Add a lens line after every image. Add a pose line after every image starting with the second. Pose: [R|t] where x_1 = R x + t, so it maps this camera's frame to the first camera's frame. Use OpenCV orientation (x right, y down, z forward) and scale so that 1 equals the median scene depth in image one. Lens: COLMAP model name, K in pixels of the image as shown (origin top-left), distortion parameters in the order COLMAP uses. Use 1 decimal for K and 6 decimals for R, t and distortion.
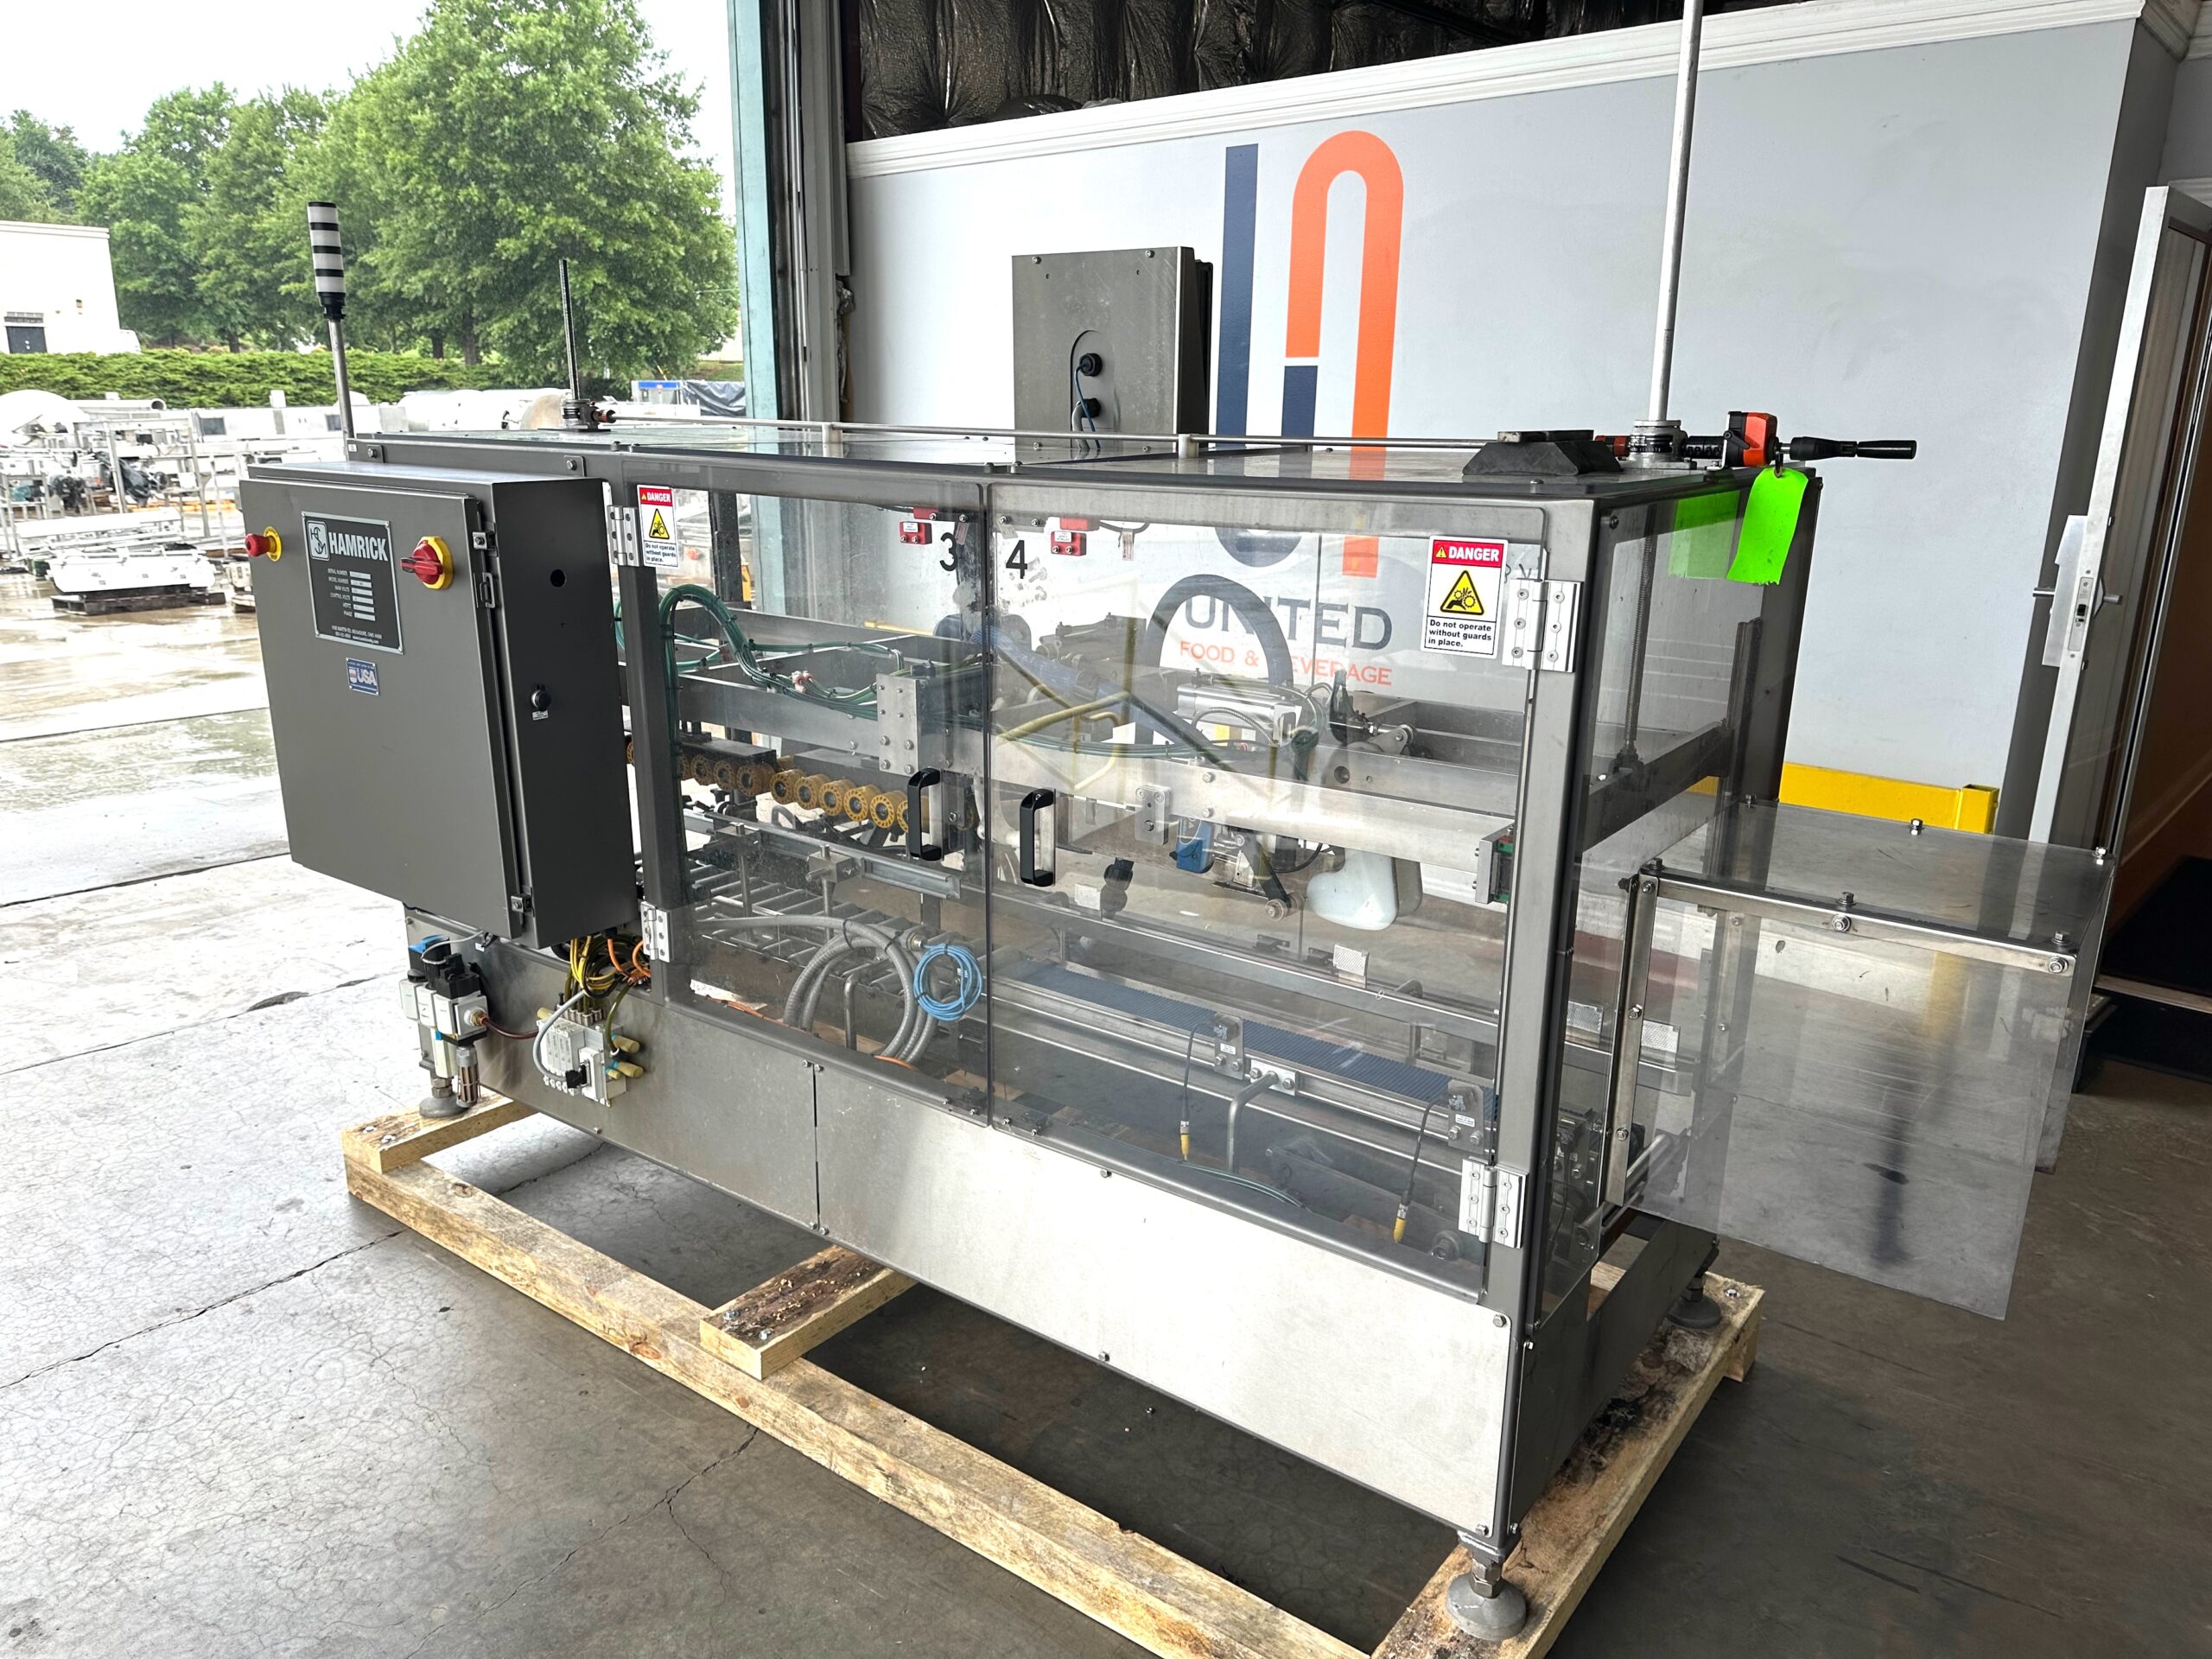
lens RADIAL K [[1601.4, 0, 1106.0], [0, 1601.4, 829.5], [0, 0, 1]] dist [0.048636, -0.001440]
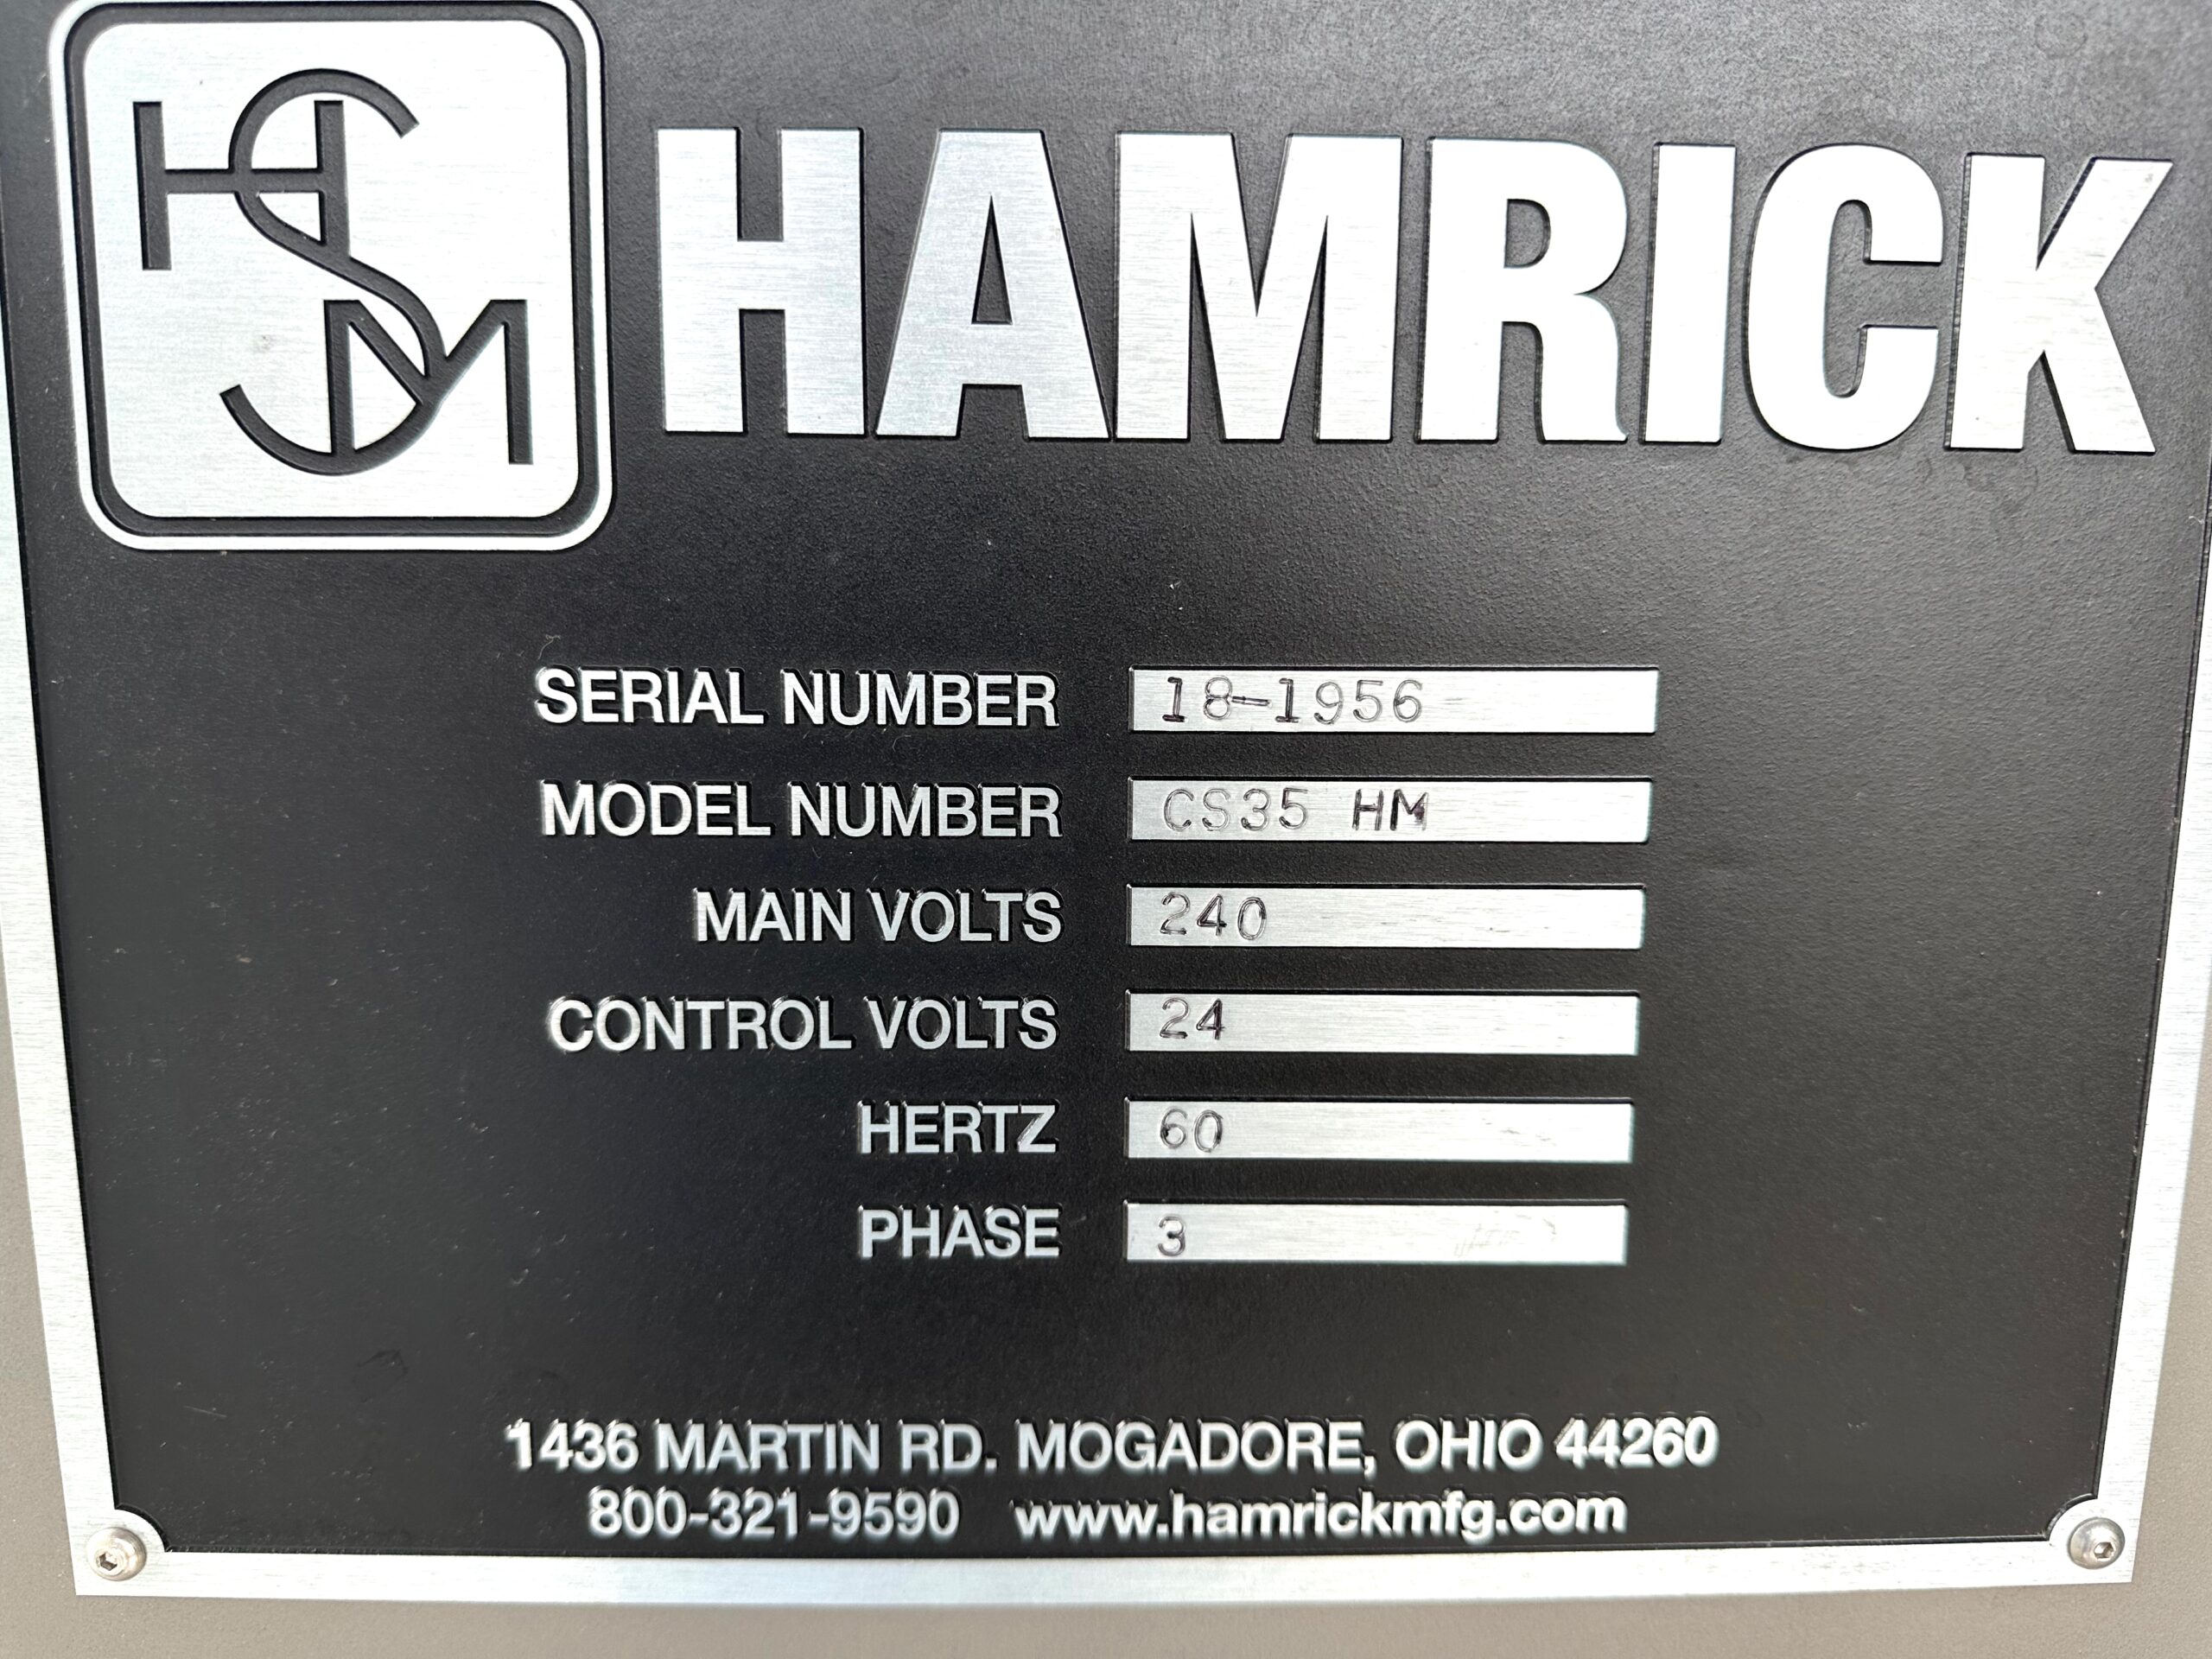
lens RADIAL K [[1562.0, 0, 1106.0], [0, 1562.0, 829.5], [0, 0, 1]] dist [0.000844, -0.031517]
pose [[0.776733, -0.109328, 0.620268, -0.268263], [0.171970, 0.984212, -0.041874, -0.078953], [-0.605897, 0.139193, 0.783271, 0.498535]]
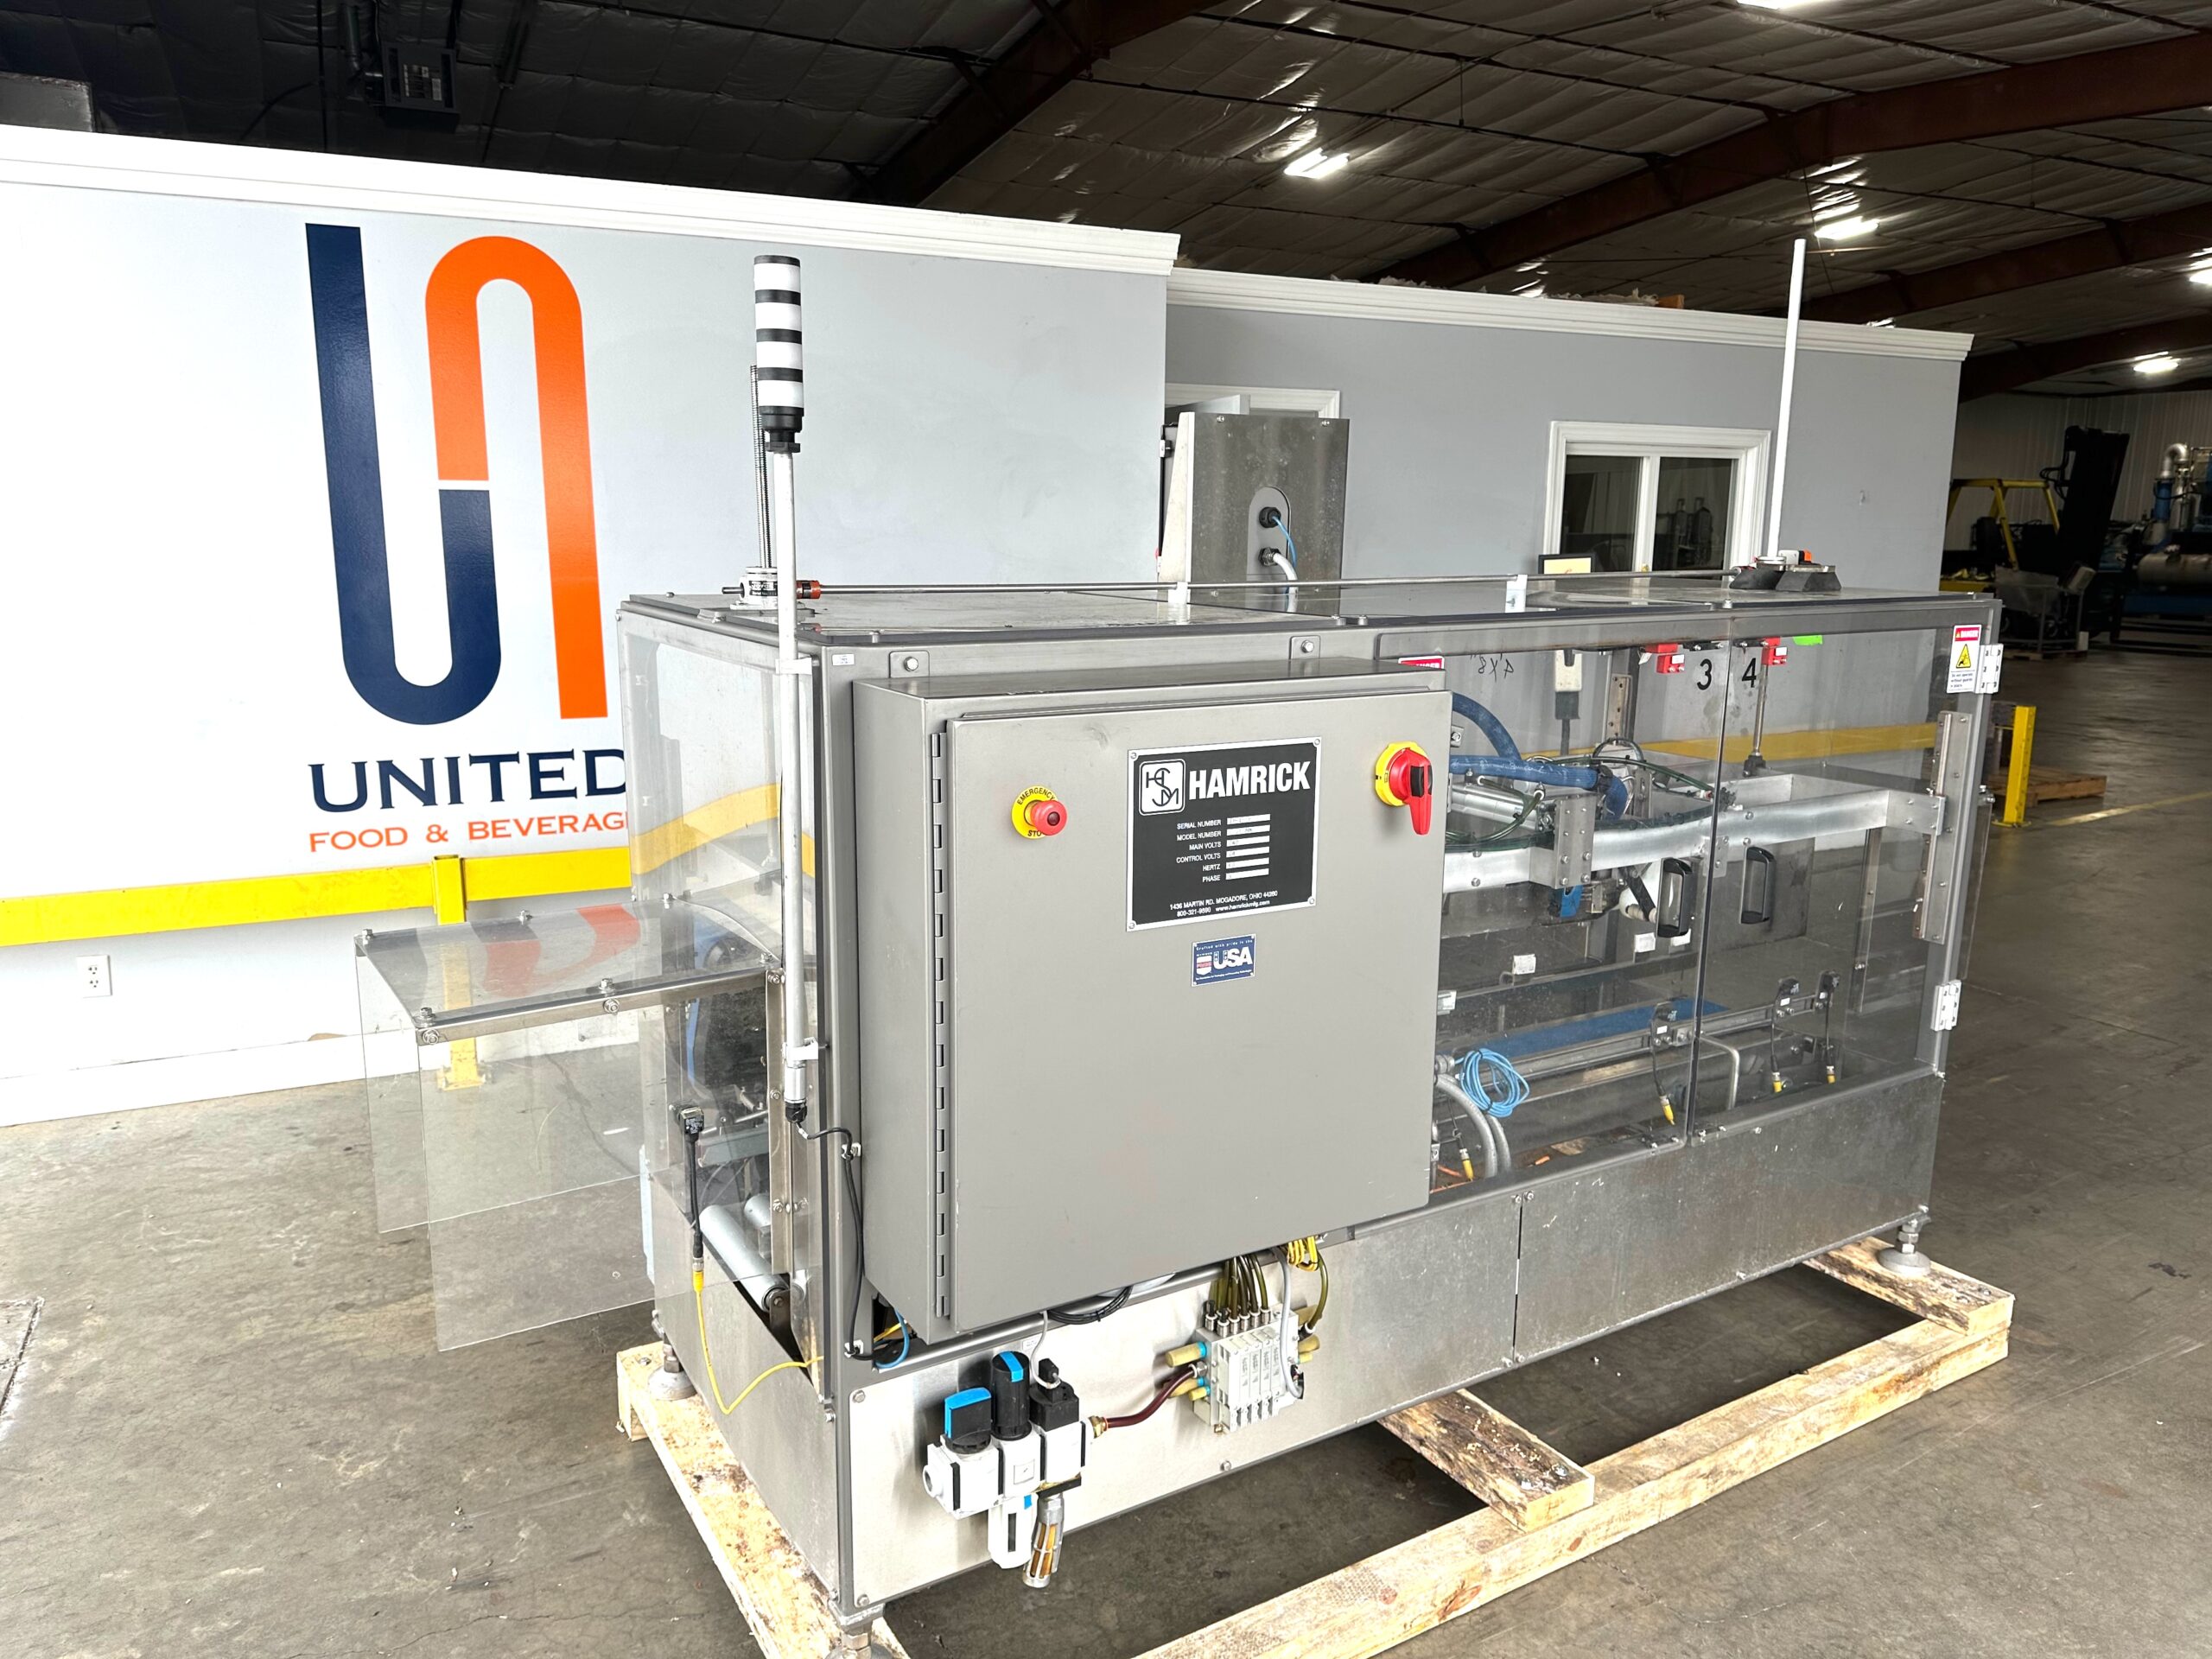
lens RADIAL K [[1562.0, 0, 1106.0], [0, 1562.0, 829.5], [0, 0, 1]] dist [0.000844, -0.031517]
pose [[0.371877, -0.191783, 0.908255, -0.578364], [0.238980, 0.965225, 0.105965, -0.125720], [-0.896993, 0.177649, 0.404777, 0.407040]]
